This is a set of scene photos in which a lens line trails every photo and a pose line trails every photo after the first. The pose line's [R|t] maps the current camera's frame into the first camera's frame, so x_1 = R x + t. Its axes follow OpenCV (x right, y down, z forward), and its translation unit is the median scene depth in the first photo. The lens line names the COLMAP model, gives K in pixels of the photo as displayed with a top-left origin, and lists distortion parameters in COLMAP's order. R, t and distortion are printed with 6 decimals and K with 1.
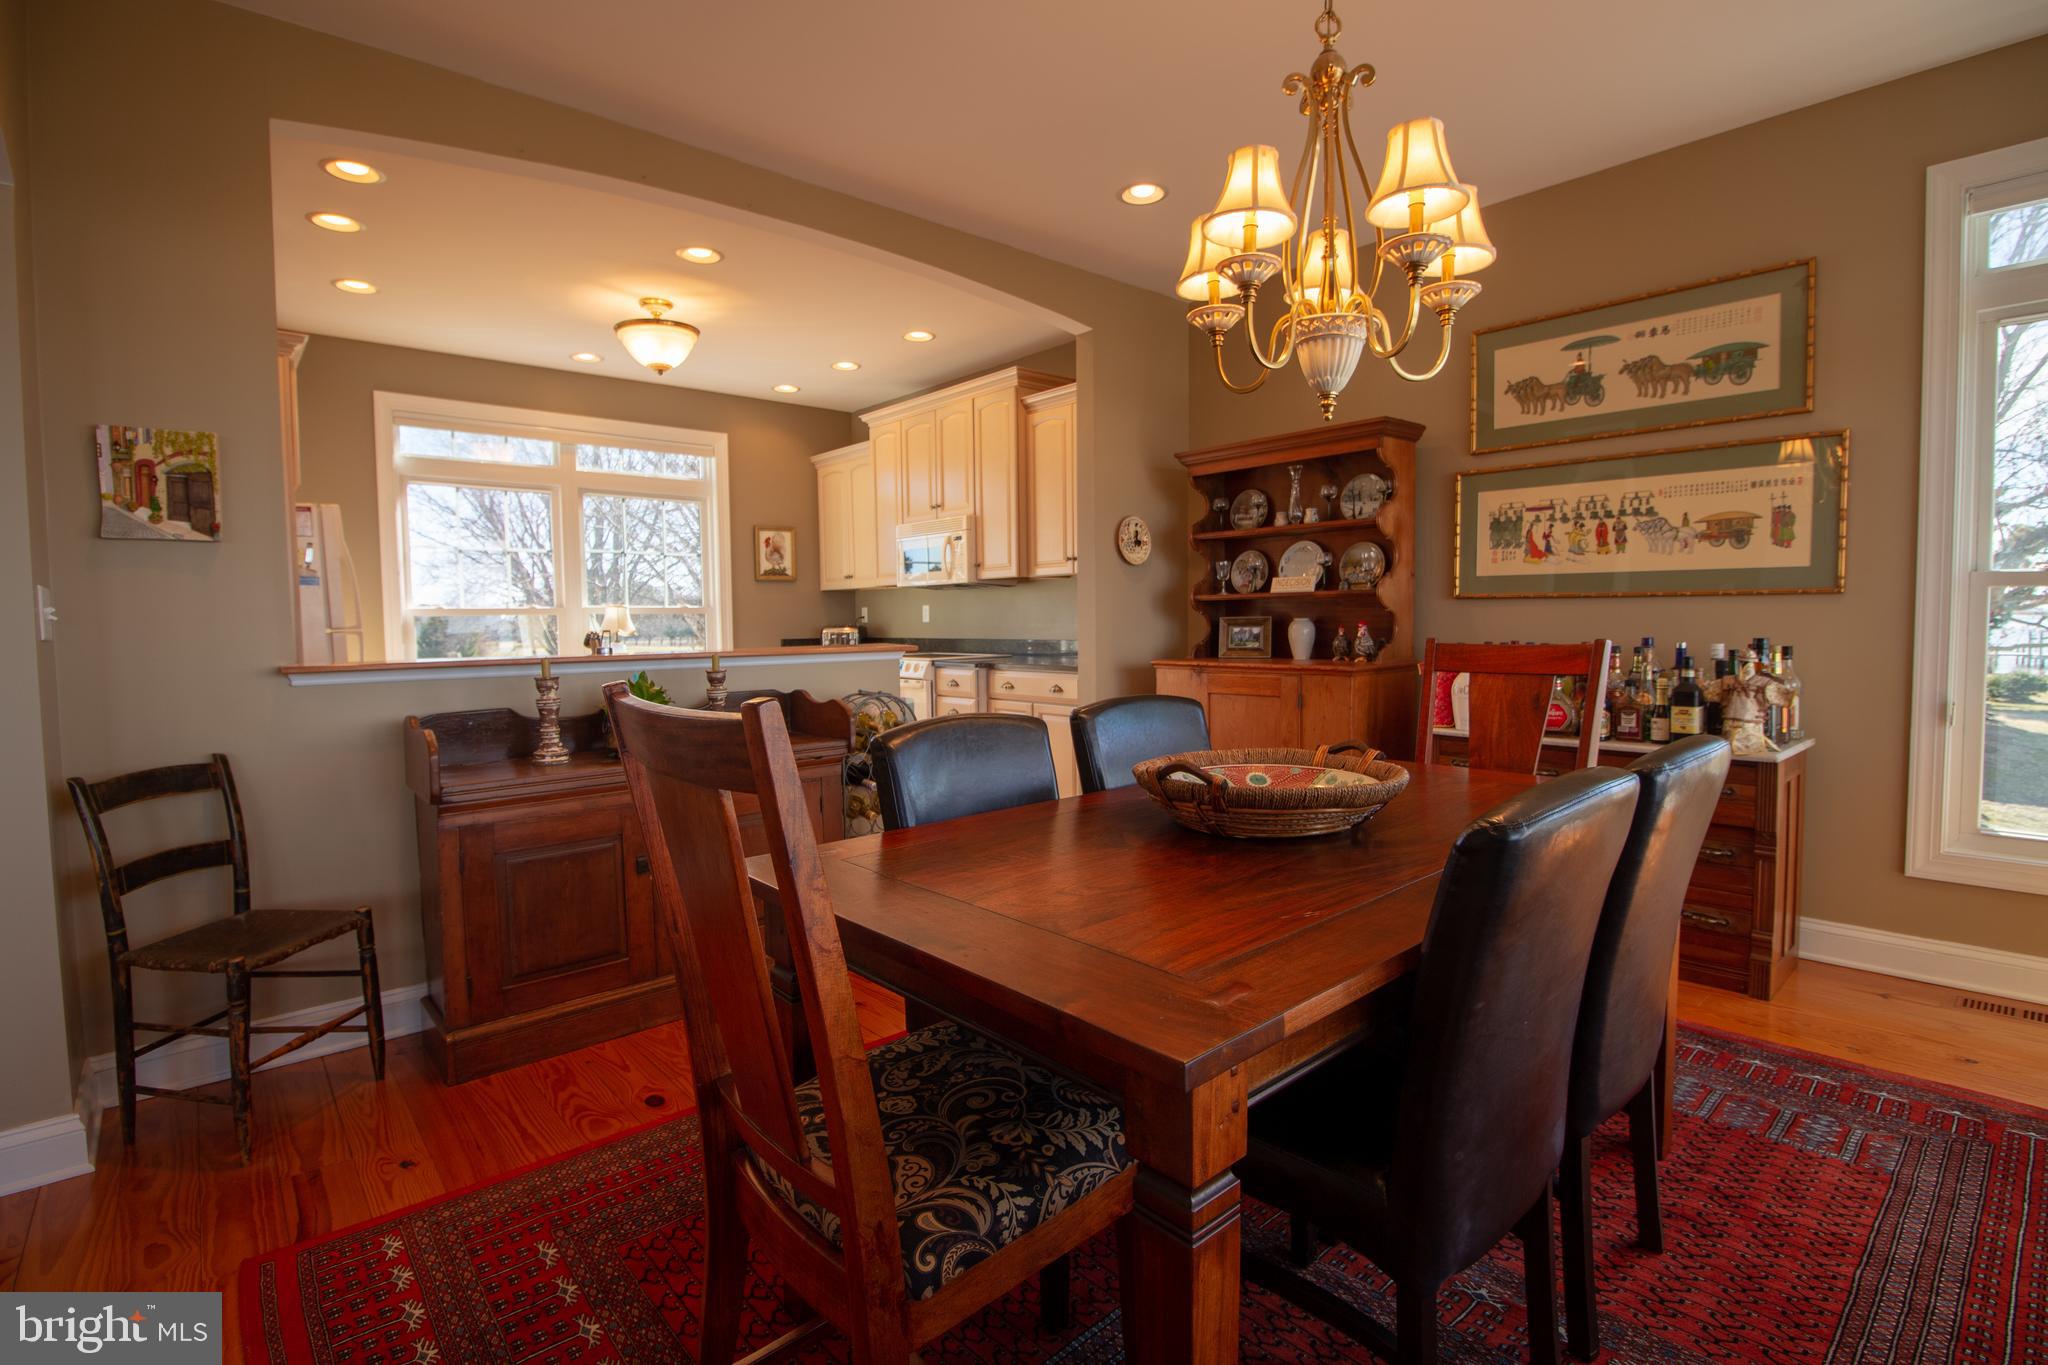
lens RADIAL K [[940.7, 0, 1024.0], [0, 940.7, 682.5], [0, 0, 1]] dist [-0.016700, -0.006857]
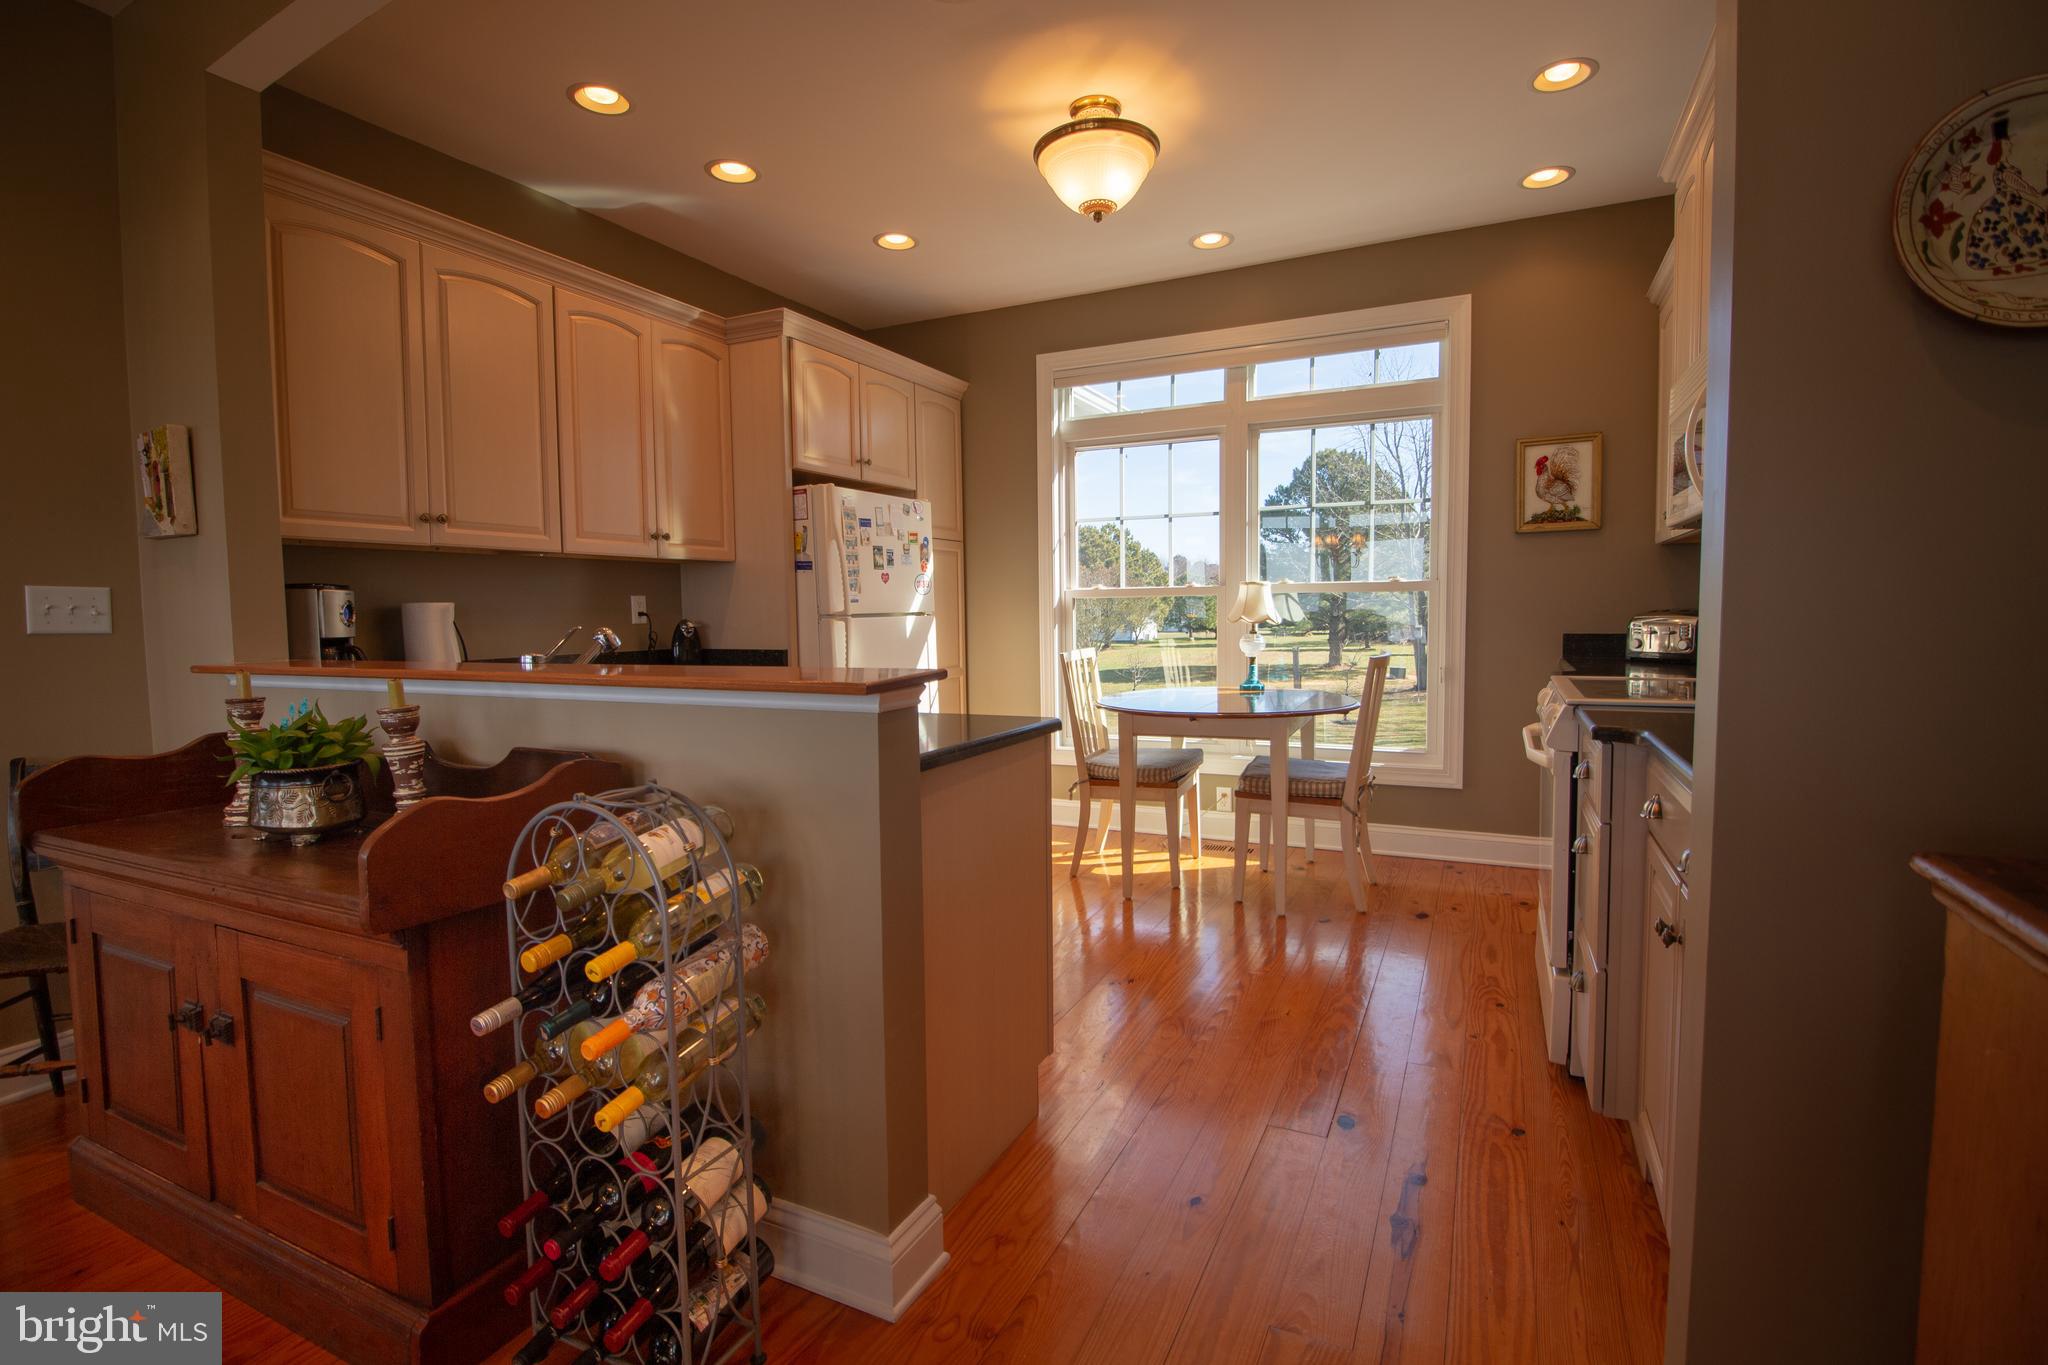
lens RADIAL K [[940.7, 0, 1024.0], [0, 940.7, 682.5], [0, 0, 1]] dist [-0.016700, -0.006857]
pose [[0.387701, 0.078834, -0.918408, 0.158314], [-0.053931, 0.996569, 0.062776, -0.040126], [0.920206, 0.025192, 0.390622, 0.550737]]
